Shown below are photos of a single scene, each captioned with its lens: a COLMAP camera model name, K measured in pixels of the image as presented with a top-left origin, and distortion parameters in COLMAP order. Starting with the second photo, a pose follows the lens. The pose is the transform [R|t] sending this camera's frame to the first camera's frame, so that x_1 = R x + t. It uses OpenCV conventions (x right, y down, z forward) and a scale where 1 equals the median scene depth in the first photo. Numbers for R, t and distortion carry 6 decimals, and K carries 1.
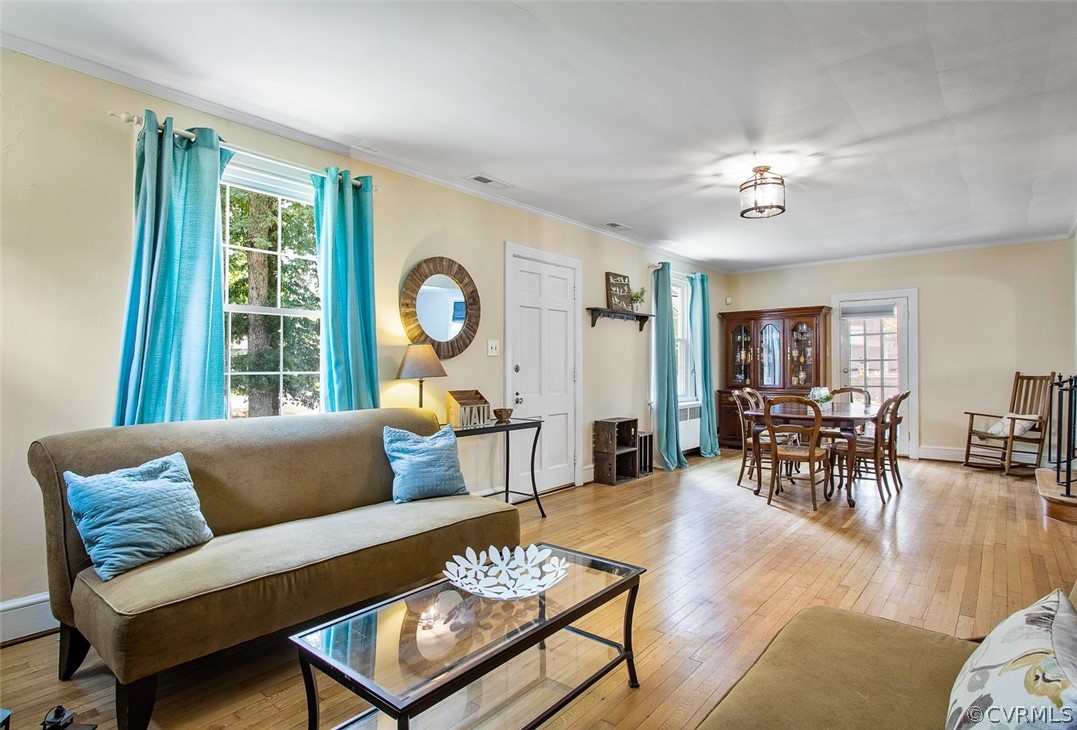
lens RADIAL K [[563.7, 0, 546.4], [0, 563.7, 369.4], [0, 0, 1]] dist [-0.003758, 0.000000]
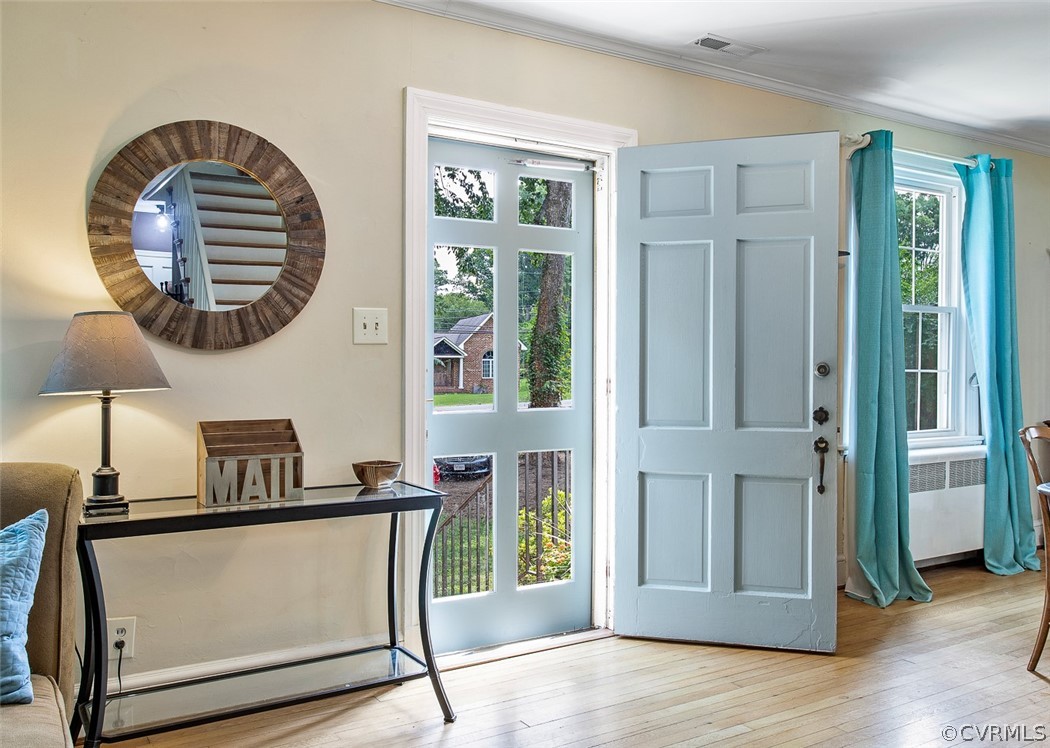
lens RADIAL K [[877.2, 0, 523.2], [0, 877.2, 380.1], [0, 0, 1]] dist [0.002886, 0.004151]
pose [[0.946008, 0.000913, -0.324141, 0.260517], [0.000688, 0.999988, 0.004826, 0.002385], [0.324142, -0.004789, 0.945996, 0.395134]]
